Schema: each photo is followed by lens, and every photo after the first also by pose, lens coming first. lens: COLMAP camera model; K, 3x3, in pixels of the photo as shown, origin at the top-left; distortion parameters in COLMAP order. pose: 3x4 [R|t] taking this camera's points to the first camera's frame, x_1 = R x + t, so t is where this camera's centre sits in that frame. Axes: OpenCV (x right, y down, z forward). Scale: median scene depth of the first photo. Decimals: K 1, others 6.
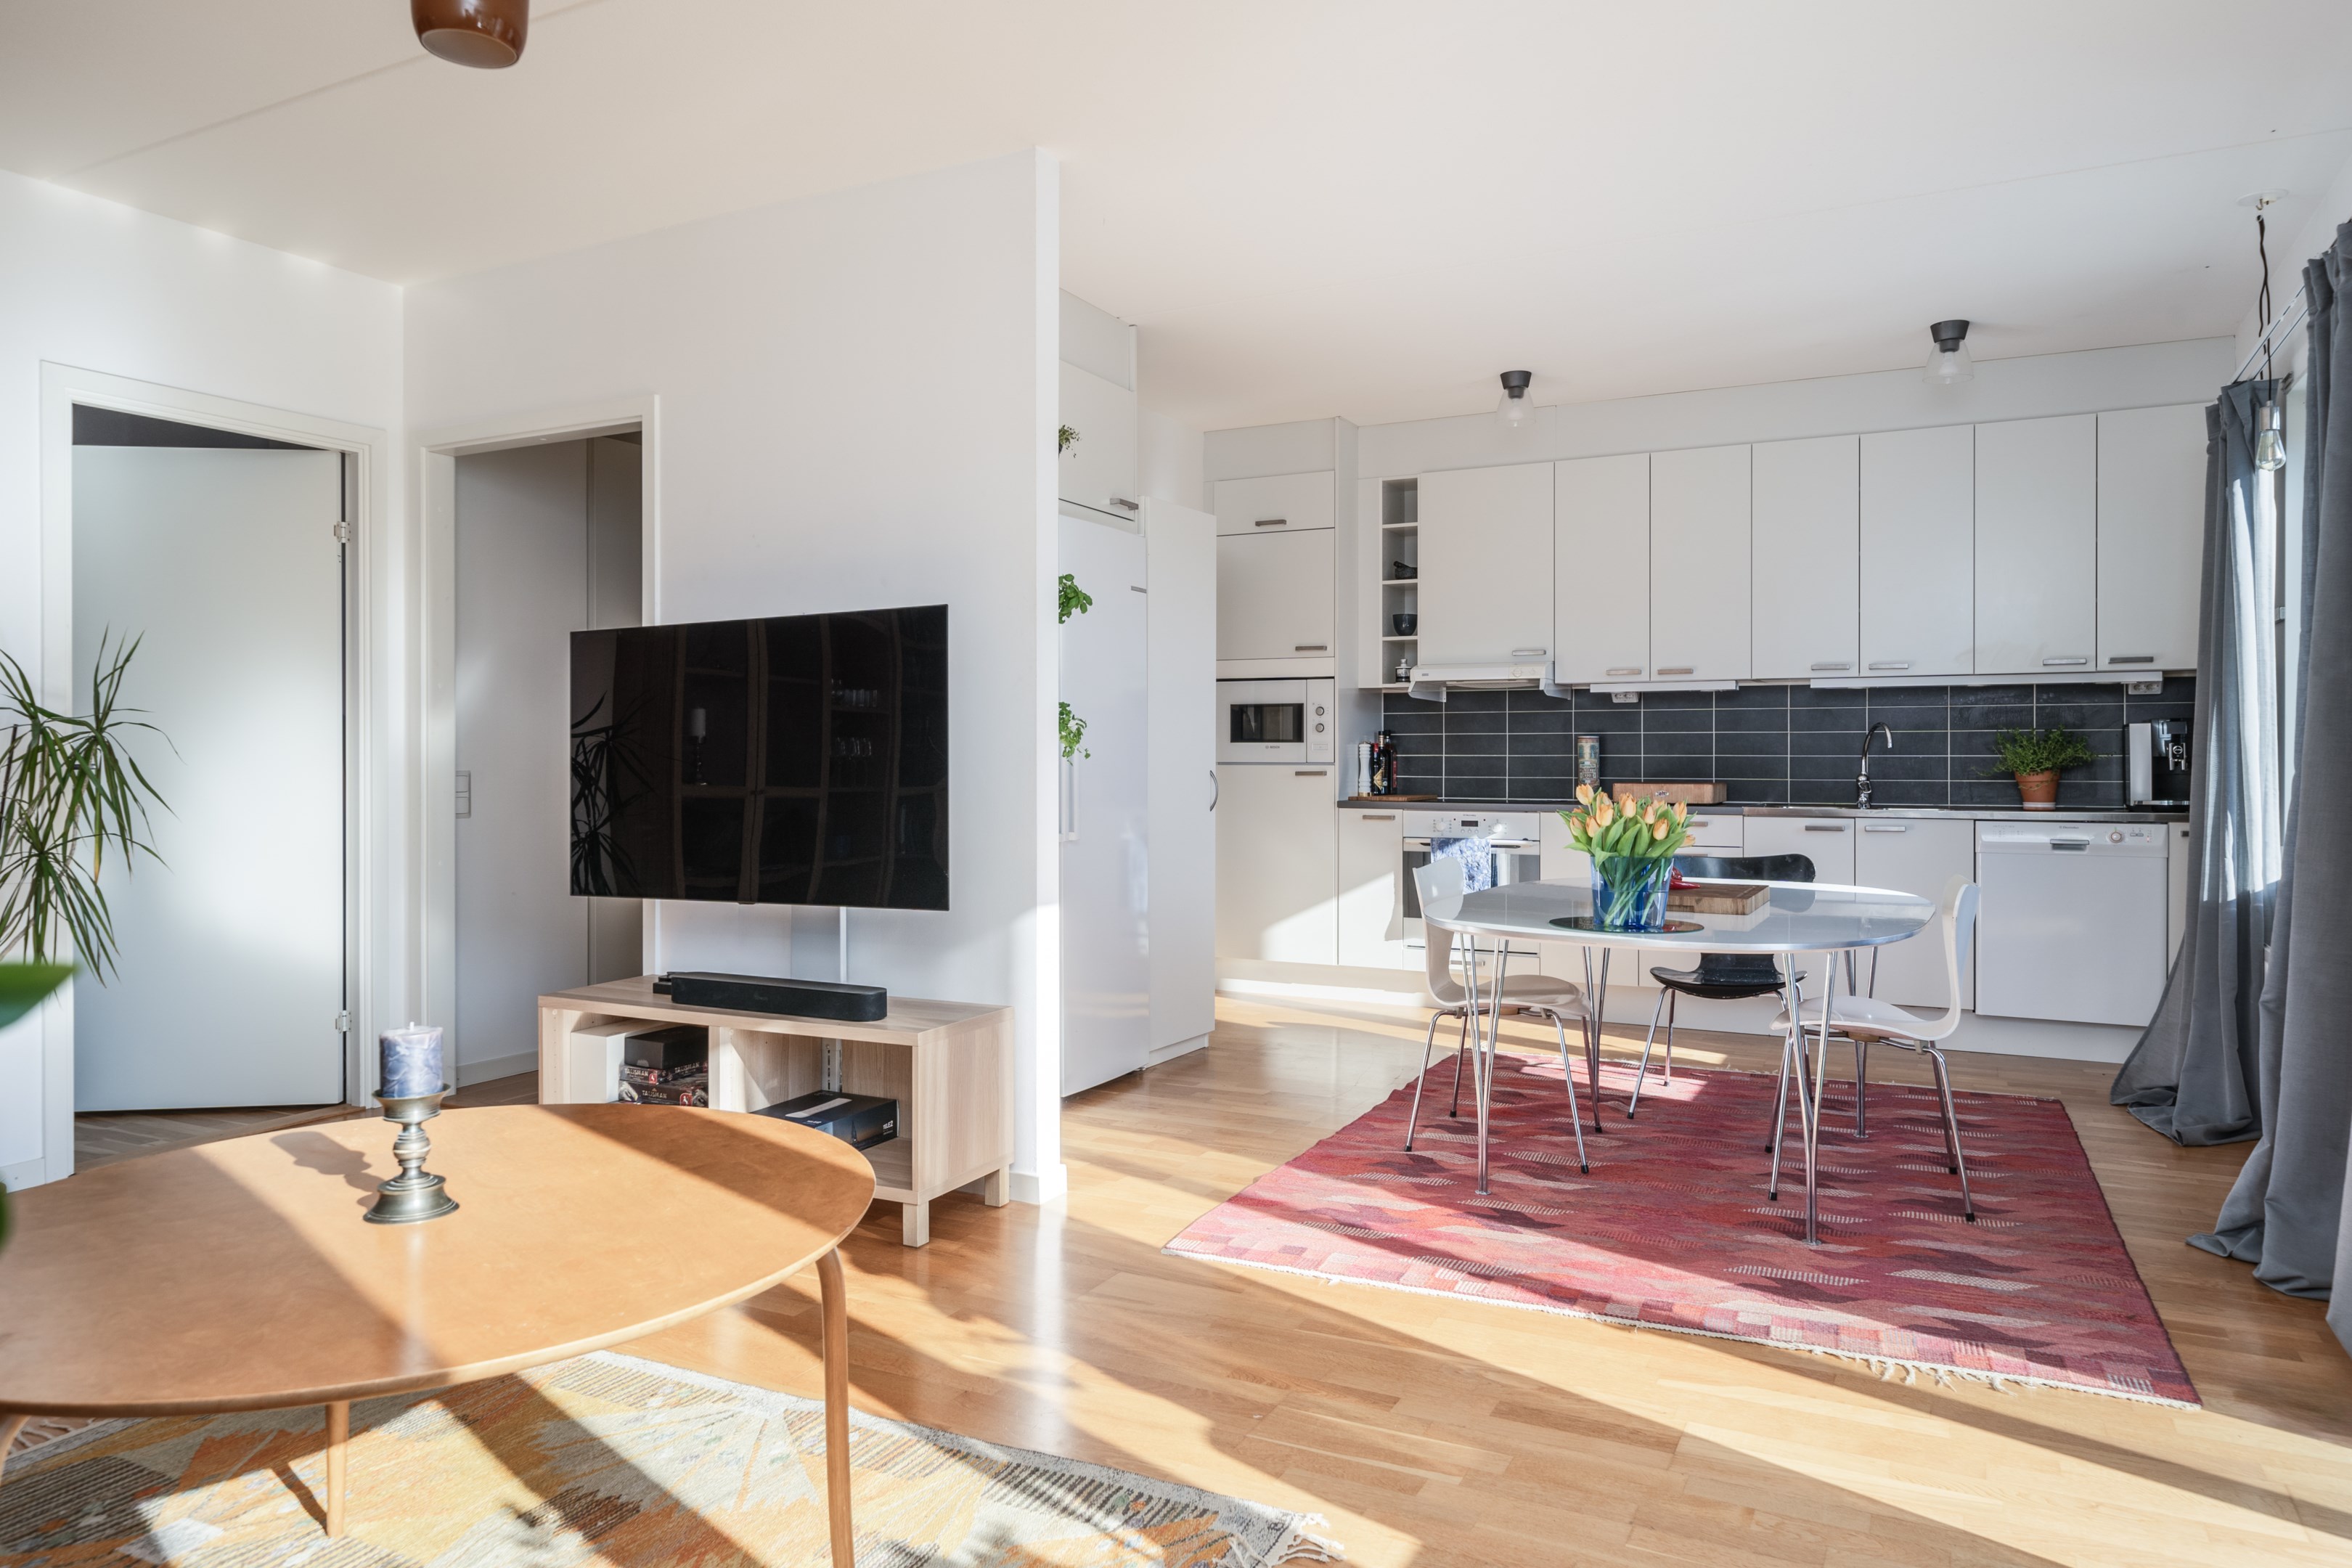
lens RADIAL K [[1504.1, 0, 1178.2], [0, 1504.1, 764.2], [0, 0, 1]] dist [-0.001290, 0.000696]
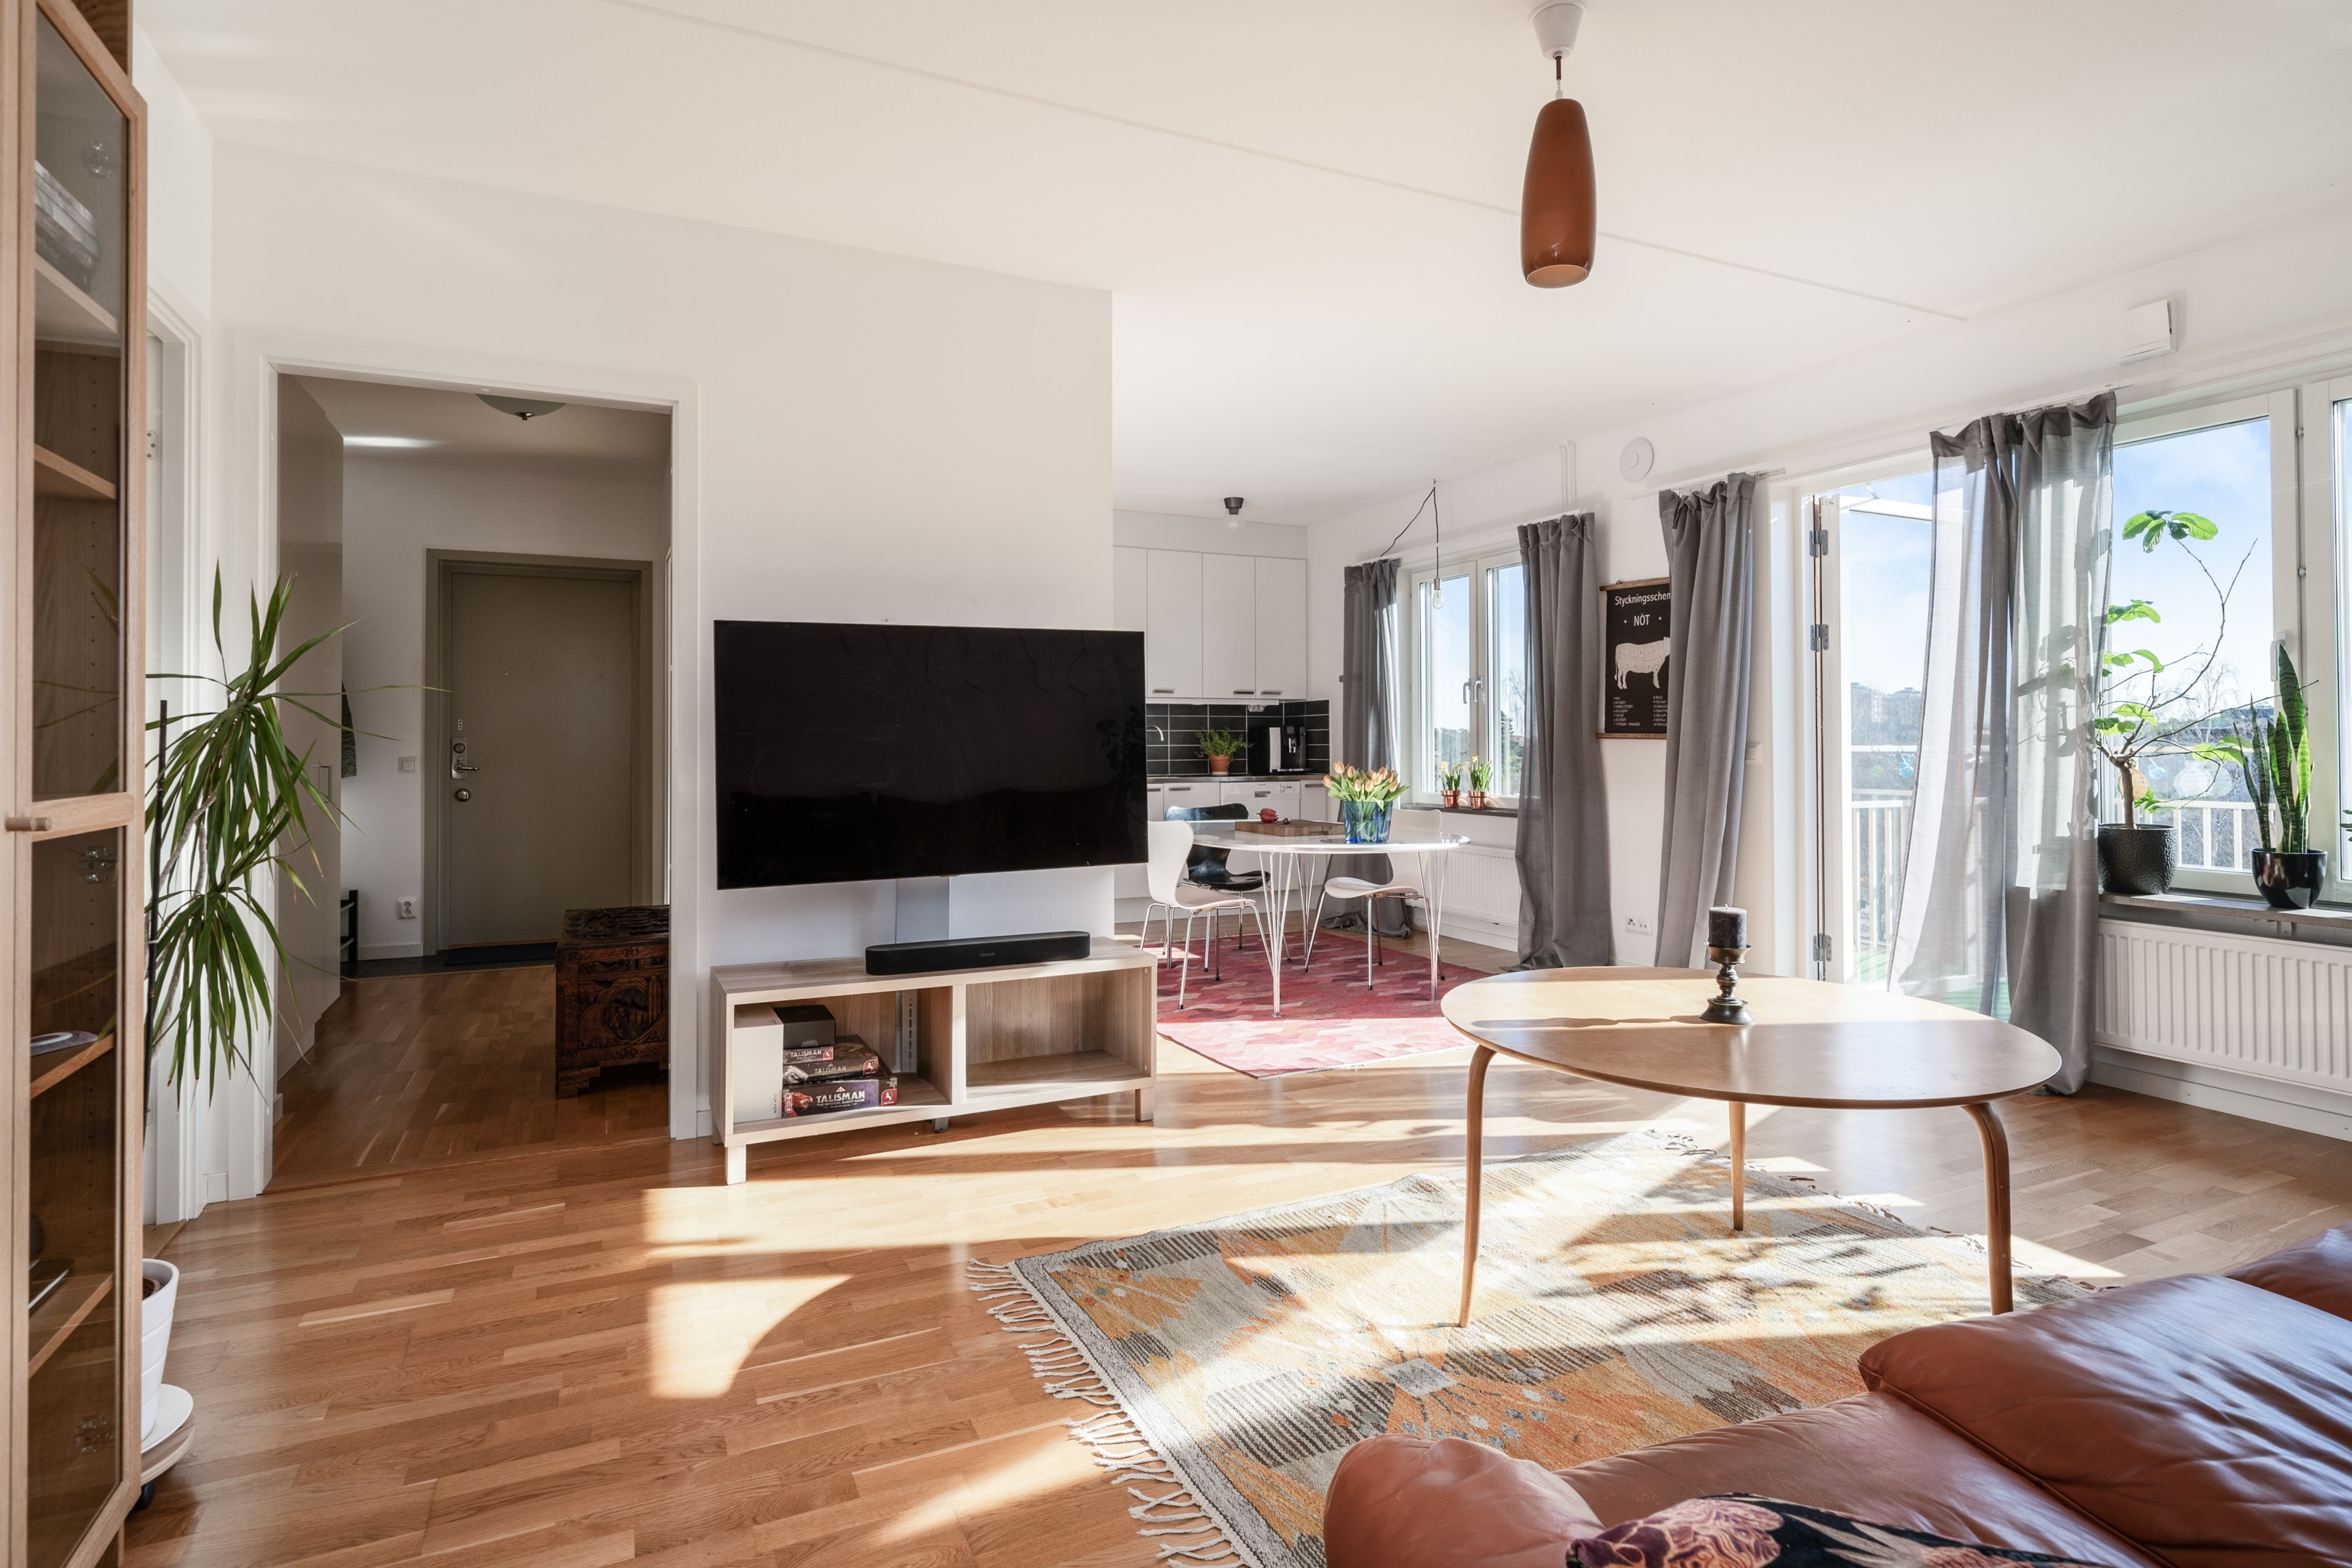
lens RADIAL K [[1175.2, 0, 1158.8], [0, 1175.2, 729.0], [0, 0, 1]] dist [0.002786, 0.000367]
pose [[0.618833, 0.009352, 0.785467, -0.504876], [0.008977, 0.999780, -0.018976, 0.000672], [-0.785471, 0.018794, 0.618613, 0.185071]]
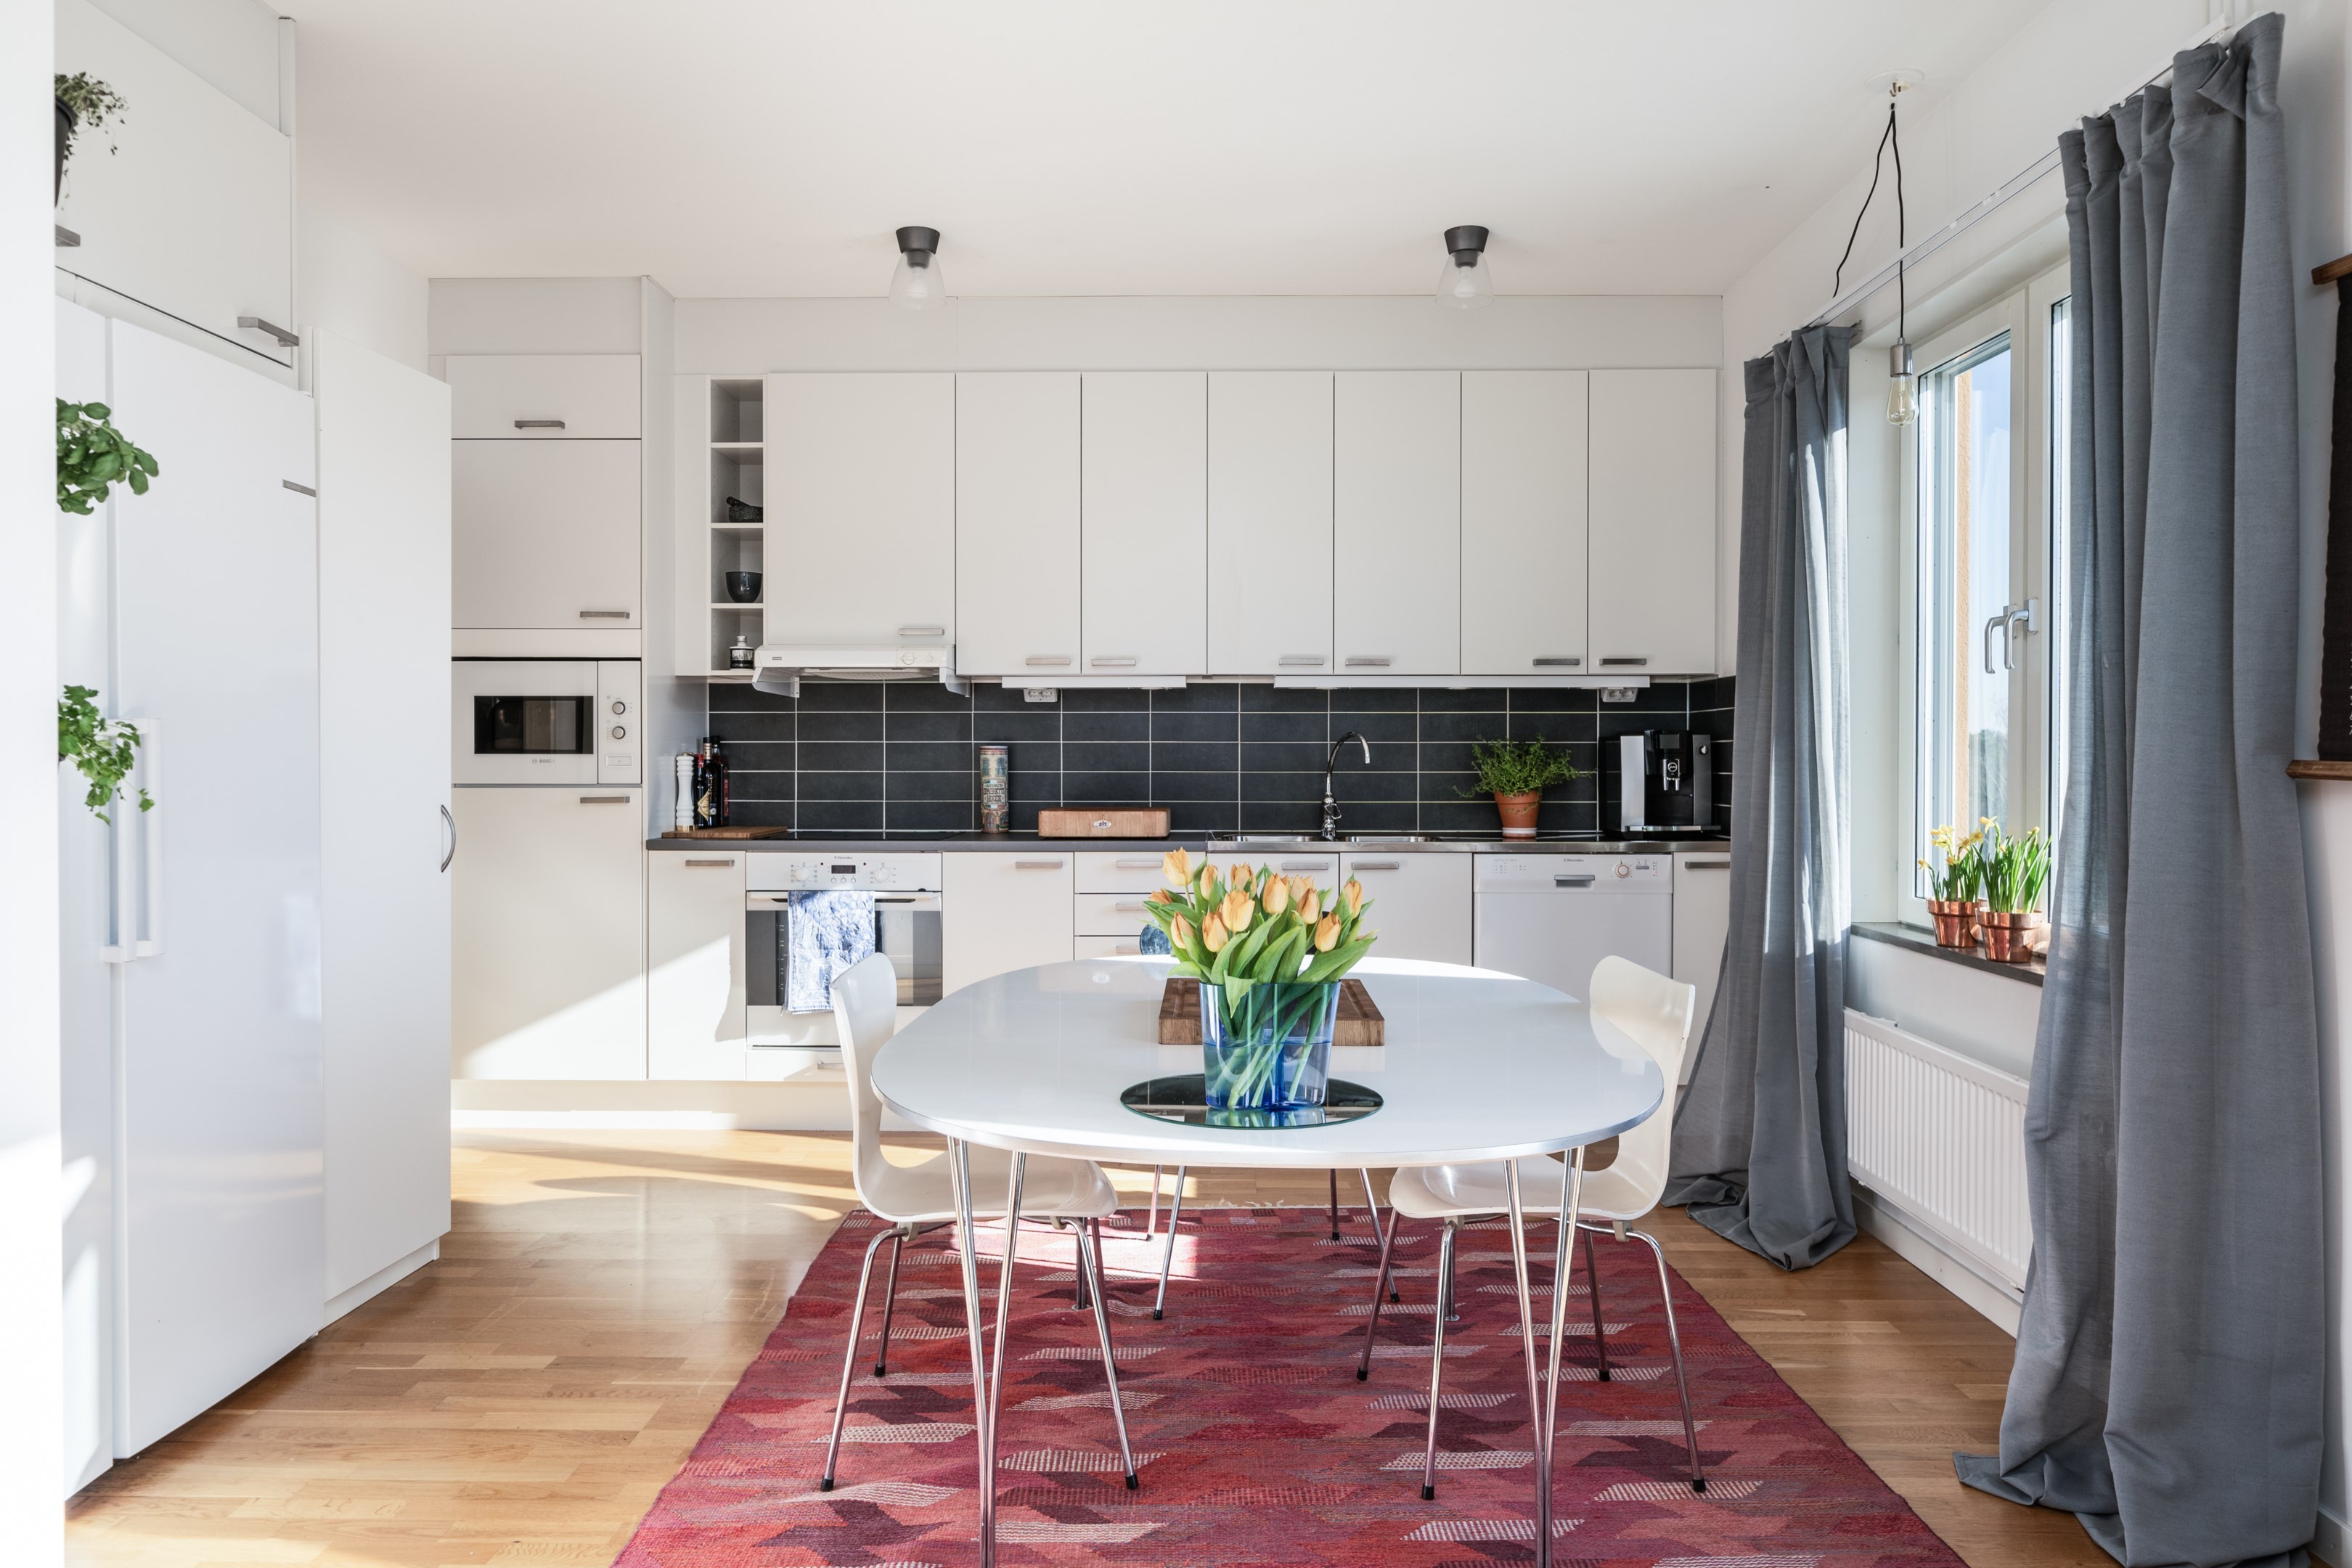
lens RADIAL K [[1575.1, 0, 1165.5], [0, 1575.1, 764.6], [0, 0, 1]] dist [0.000772, 0.002855]
pose [[0.899034, -0.002513, 0.437871, 0.004909], [0.001931, 0.999997, 0.001775, -0.011002], [-0.437874, -0.000750, 0.899036, 0.264391]]
